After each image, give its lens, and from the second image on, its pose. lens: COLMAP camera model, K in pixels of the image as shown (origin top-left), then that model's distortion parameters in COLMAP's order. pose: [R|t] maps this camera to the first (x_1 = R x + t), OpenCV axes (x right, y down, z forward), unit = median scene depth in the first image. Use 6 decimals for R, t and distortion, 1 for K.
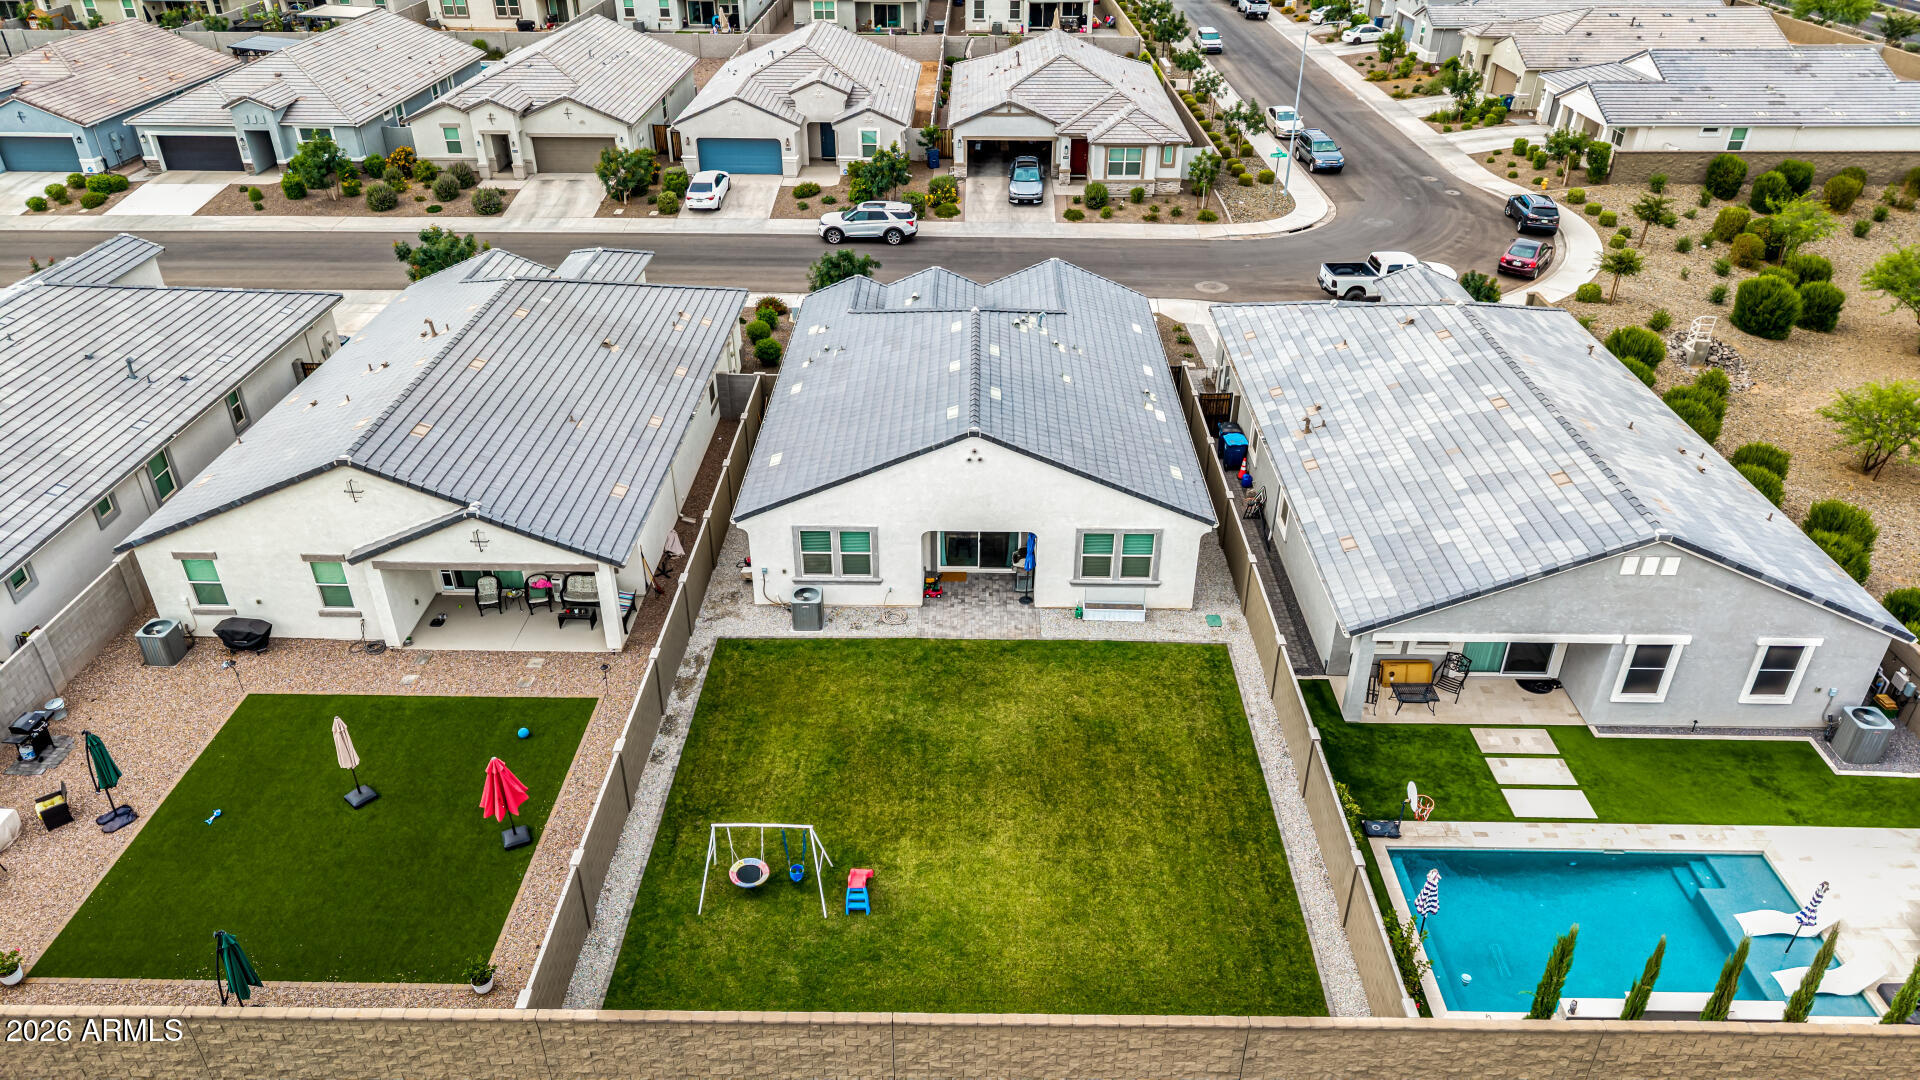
lens RADIAL K [[1281.9, 0, 960.0], [0, 1281.9, 540.0], [0, 0, 1]] dist [0.038899, -0.043266]
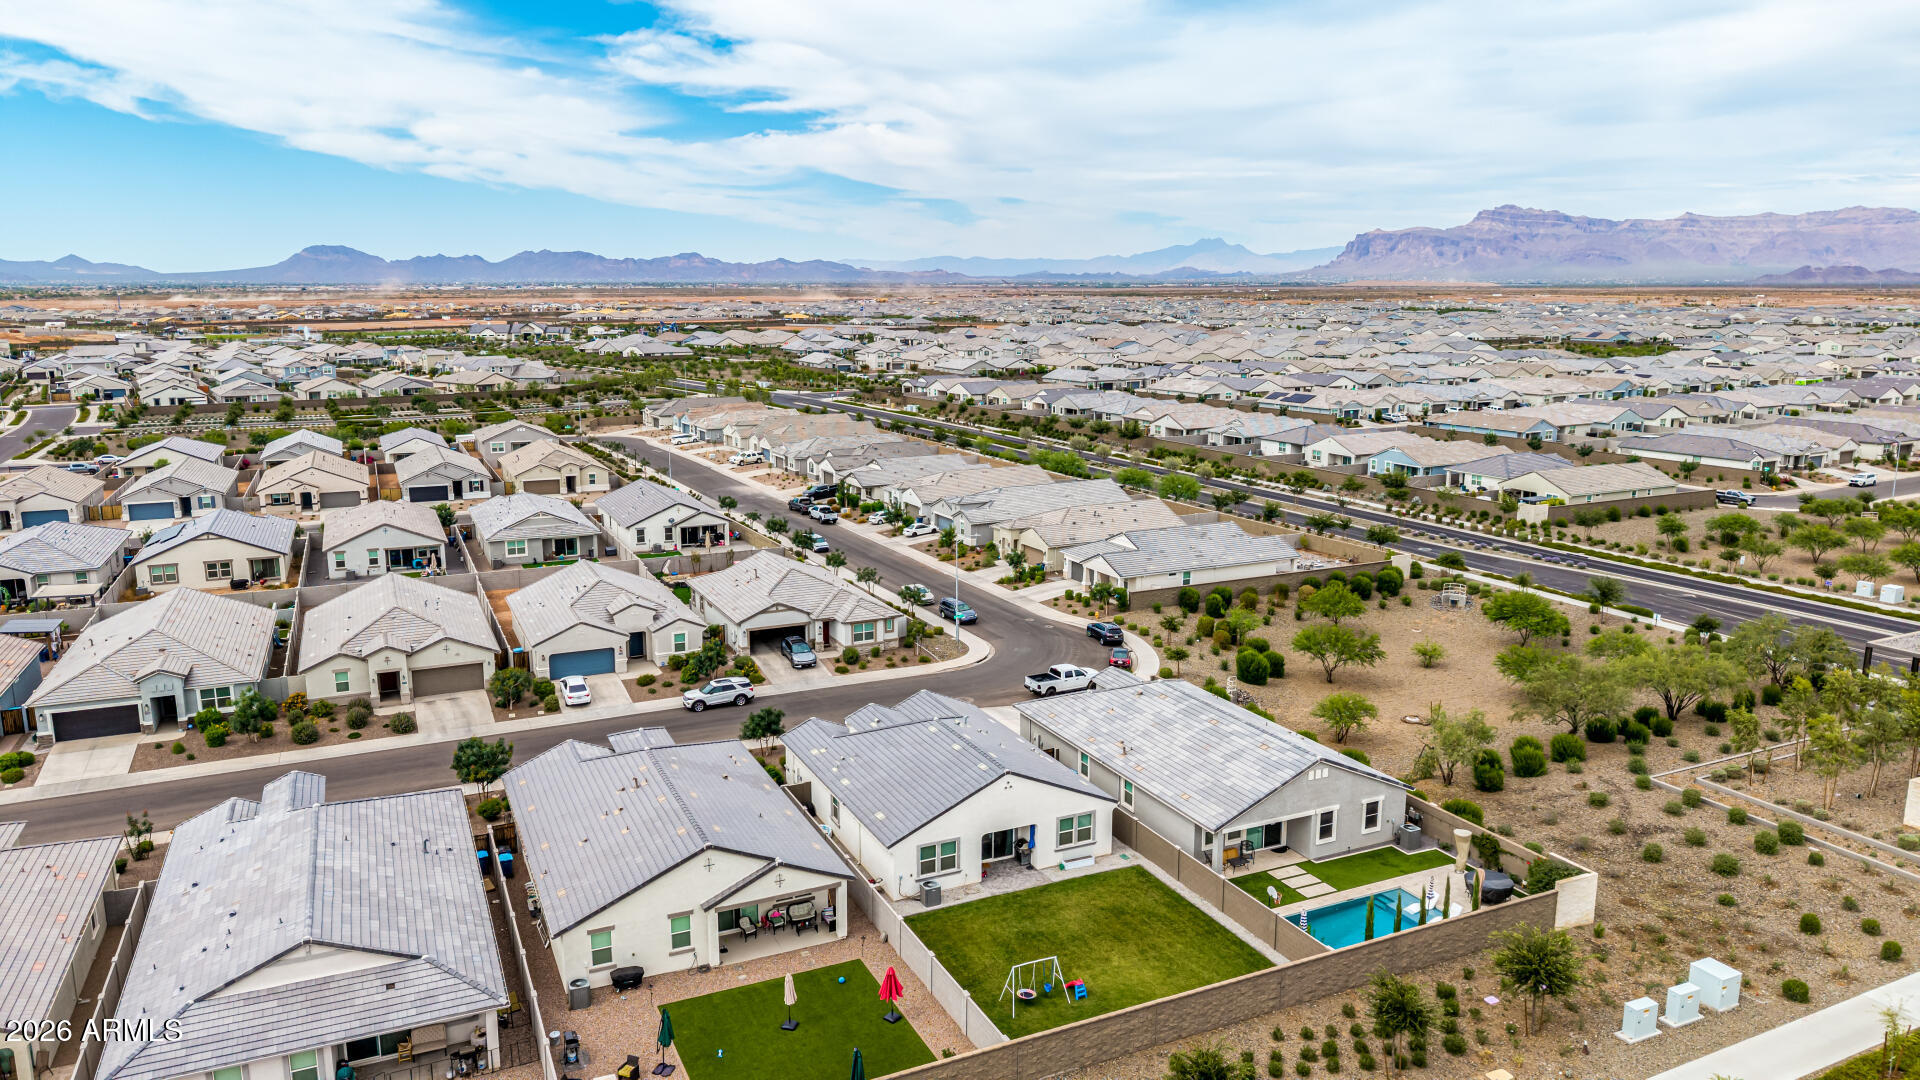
lens RADIAL K [[1264.6, 0, 960.0], [0, 1264.6, 540.0], [0, 0, 1]] dist [0.088220, -0.126155]
pose [[0.896991, -0.086517, 0.433499, -0.603267], [0.229537, 0.929249, -0.289498, 0.089216], [-0.377782, 0.359181, 0.853387, -0.511866]]
